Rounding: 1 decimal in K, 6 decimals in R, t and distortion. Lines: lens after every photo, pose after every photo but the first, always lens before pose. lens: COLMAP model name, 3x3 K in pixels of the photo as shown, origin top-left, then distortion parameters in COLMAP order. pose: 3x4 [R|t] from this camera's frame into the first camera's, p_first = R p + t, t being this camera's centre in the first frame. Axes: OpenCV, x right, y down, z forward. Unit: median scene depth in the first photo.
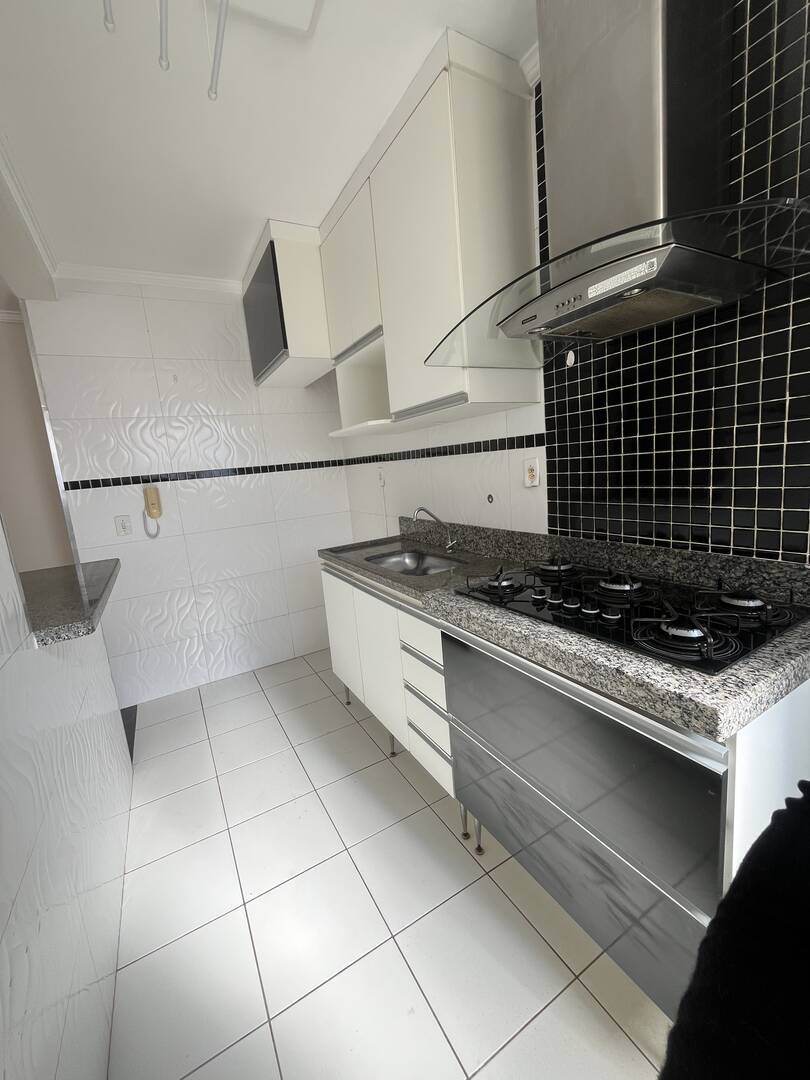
lens RADIAL K [[435.7, 0, 398.7], [0, 435.7, 532.4], [0, 0, 1]] dist [0.001785, -0.000072]
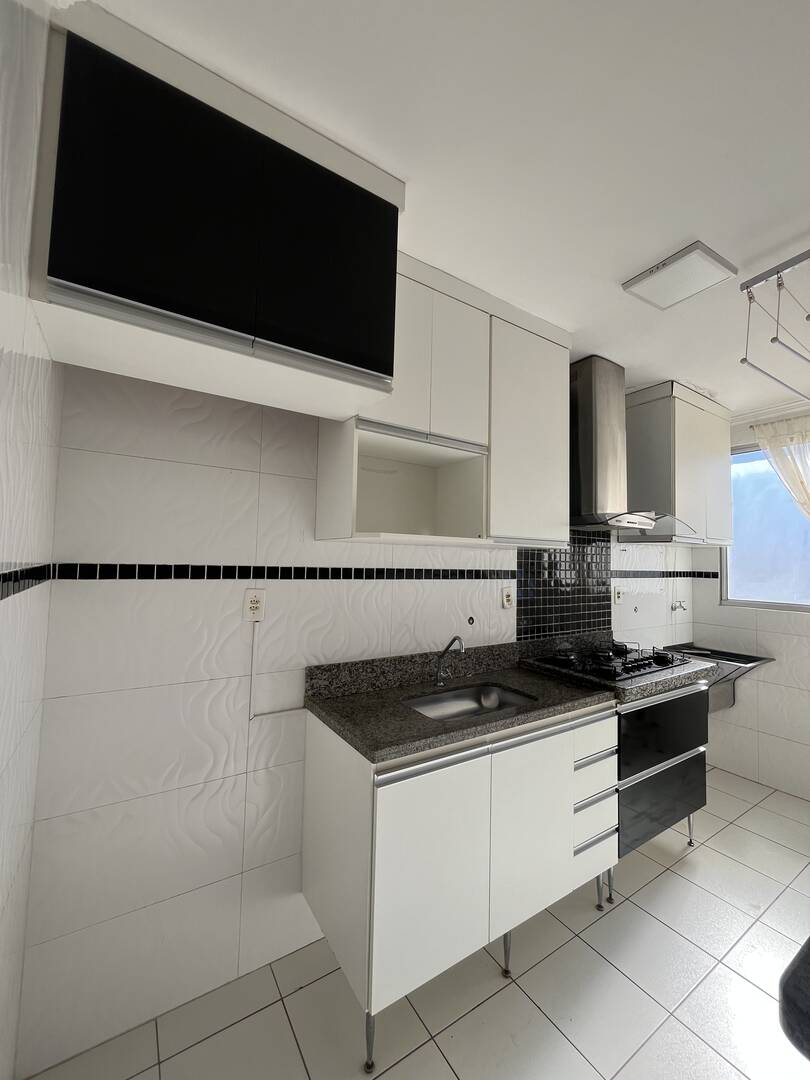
lens RADIAL K [[435.7, 0, 400.6], [0, 435.7, 544.3], [0, 0, 1]] dist [0.001785, -0.000072]
pose [[-0.057510, 0.140502, 0.988409, -1.601837], [0.150010, 0.980023, -0.130582, -0.264199], [-0.987010, 0.140762, -0.077438, 2.161315]]
